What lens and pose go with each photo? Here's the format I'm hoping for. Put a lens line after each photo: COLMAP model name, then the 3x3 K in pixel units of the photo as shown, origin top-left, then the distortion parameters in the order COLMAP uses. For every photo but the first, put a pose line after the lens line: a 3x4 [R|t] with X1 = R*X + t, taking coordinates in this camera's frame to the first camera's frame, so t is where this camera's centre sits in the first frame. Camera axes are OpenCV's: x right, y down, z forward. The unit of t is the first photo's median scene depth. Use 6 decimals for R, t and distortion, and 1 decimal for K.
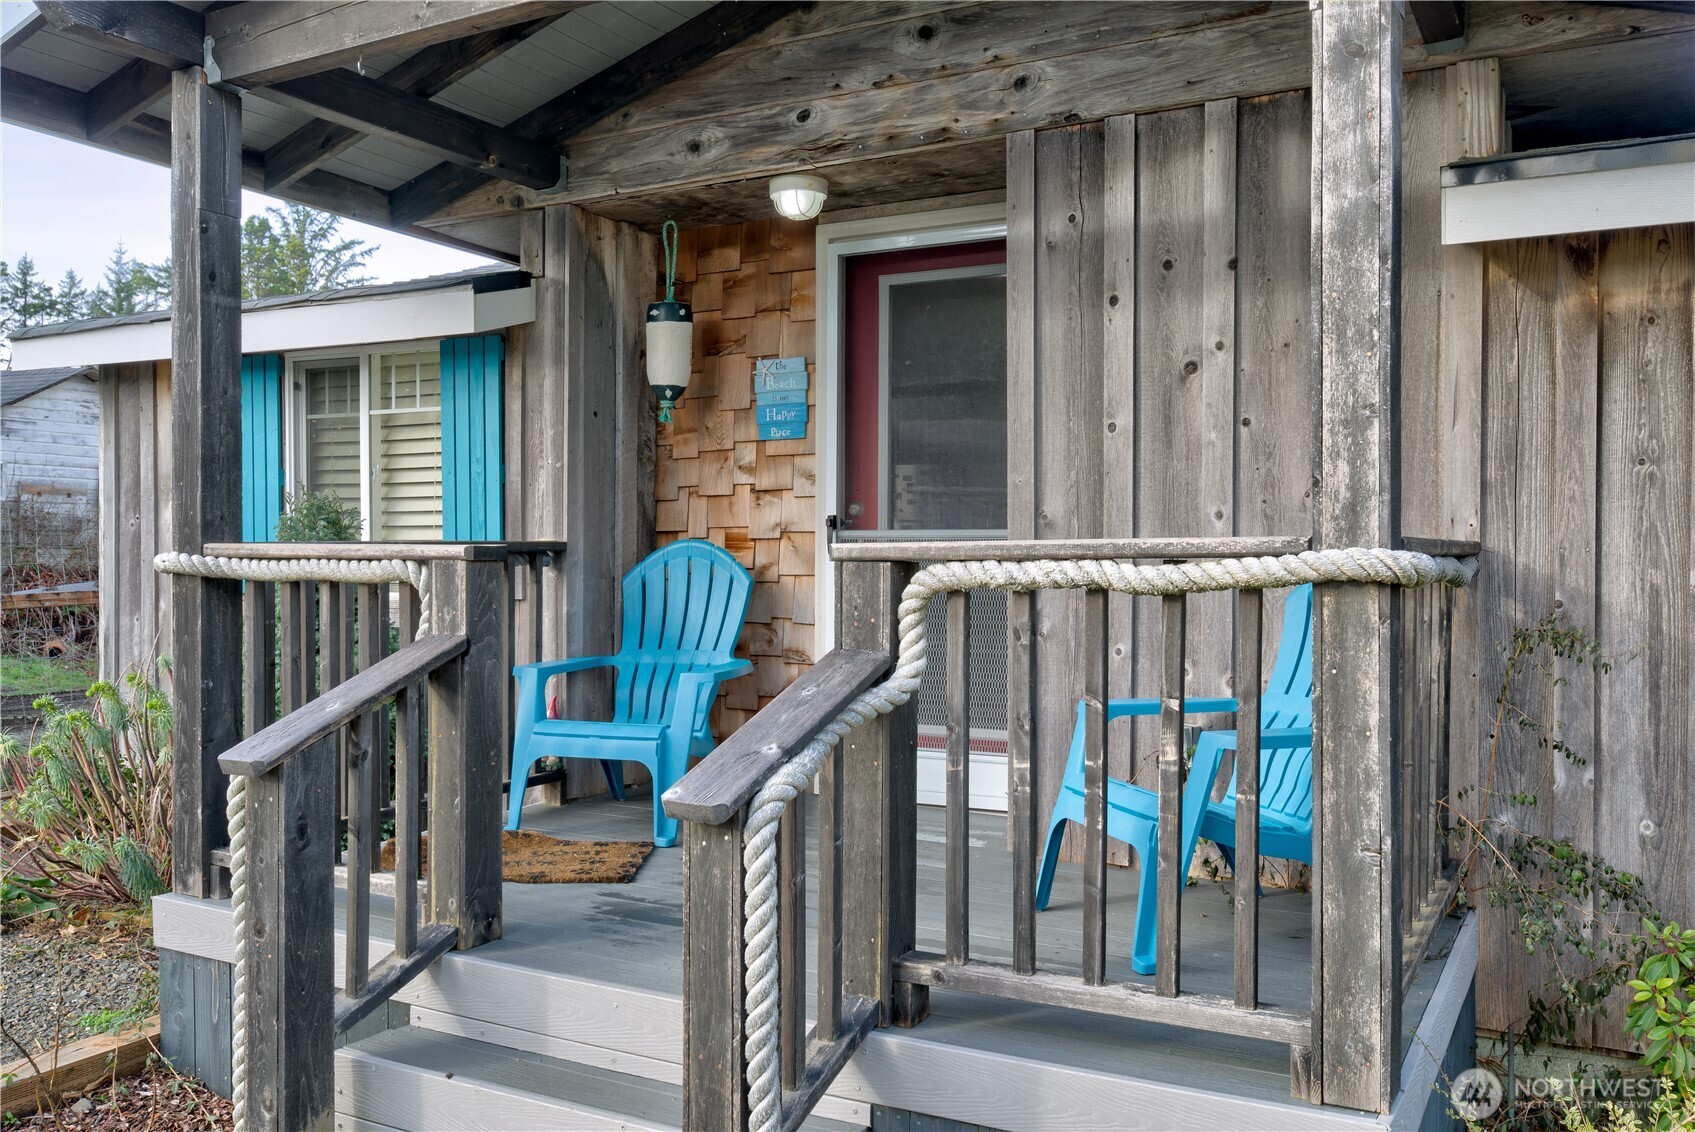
lens RADIAL K [[1420.0, 0, 808.3], [0, 1420.0, 576.6], [0, 0, 1]] dist [0.015166, 0.006314]
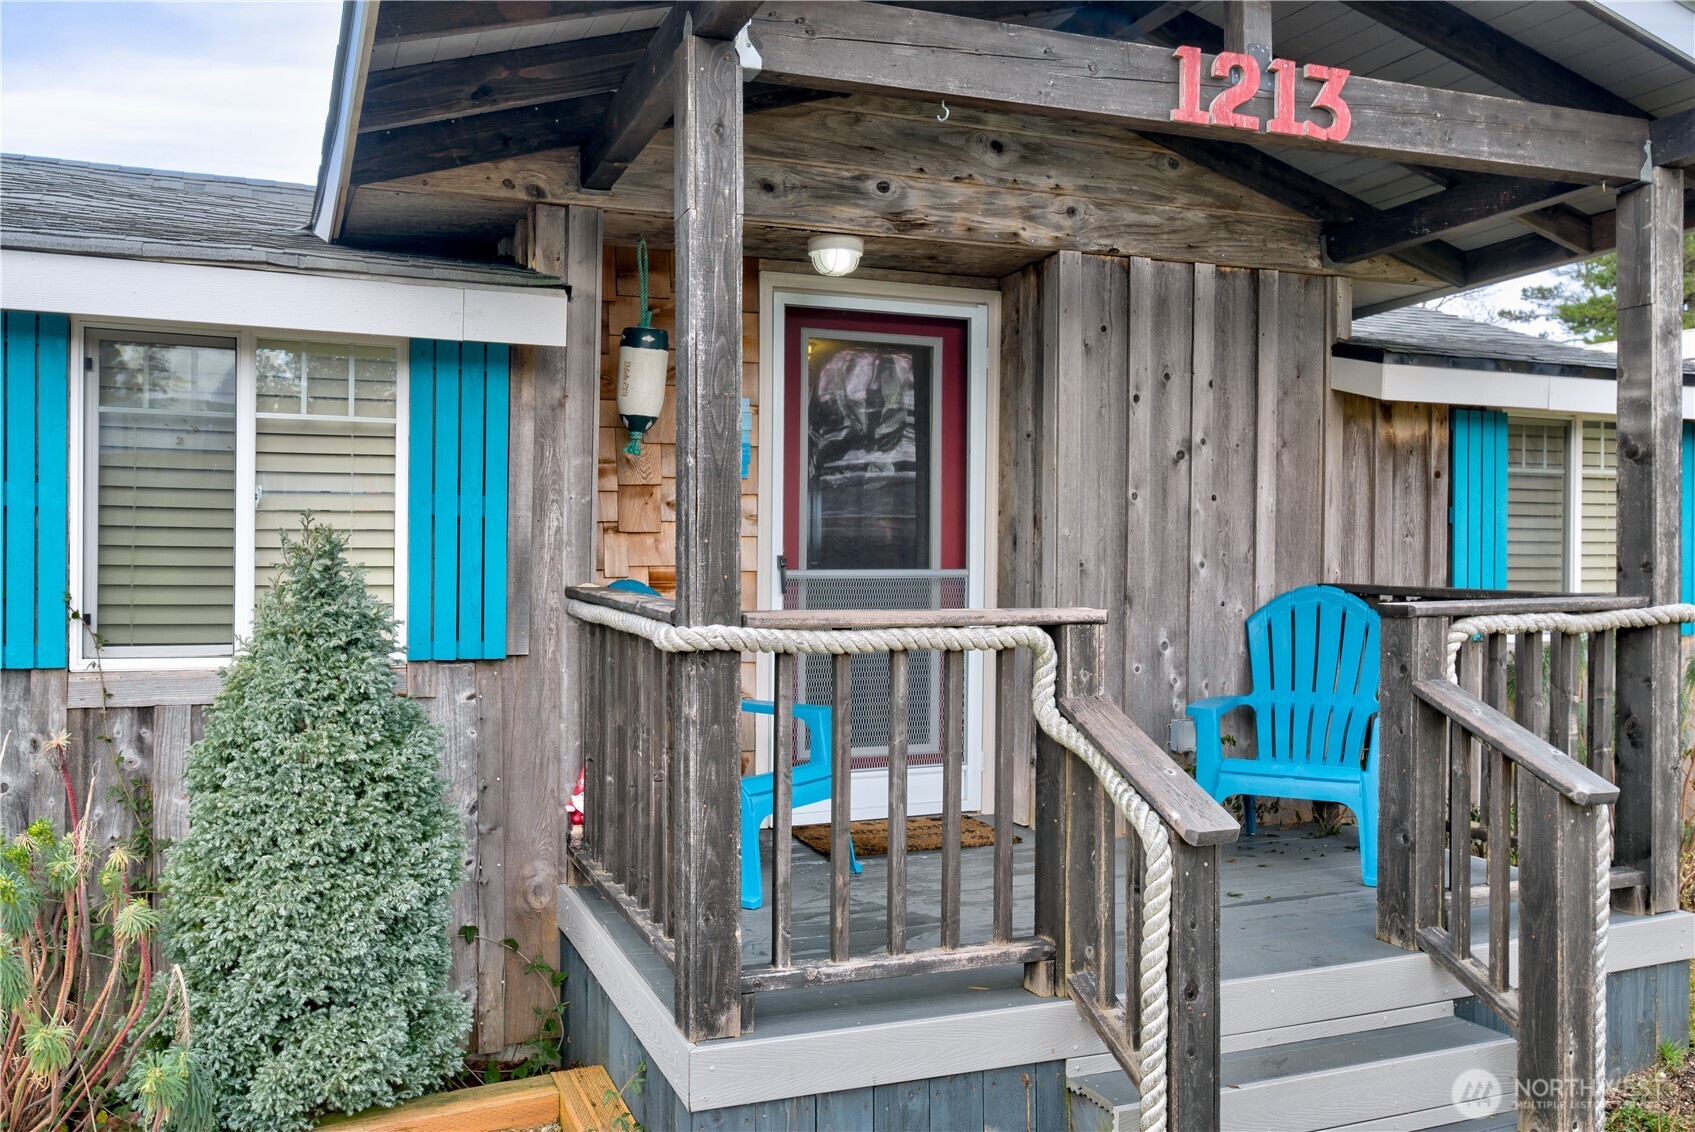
lens RADIAL K [[1455.2, 0, 847.5], [0, 1455.2, 566.0], [0, 0, 1]] dist [0.005339, 0.008216]
pose [[0.609064, -0.011164, 0.793042, -0.975253], [0.010405, 0.999927, 0.006085, -0.050919], [-0.793053, 0.004545, 0.609136, 0.391833]]
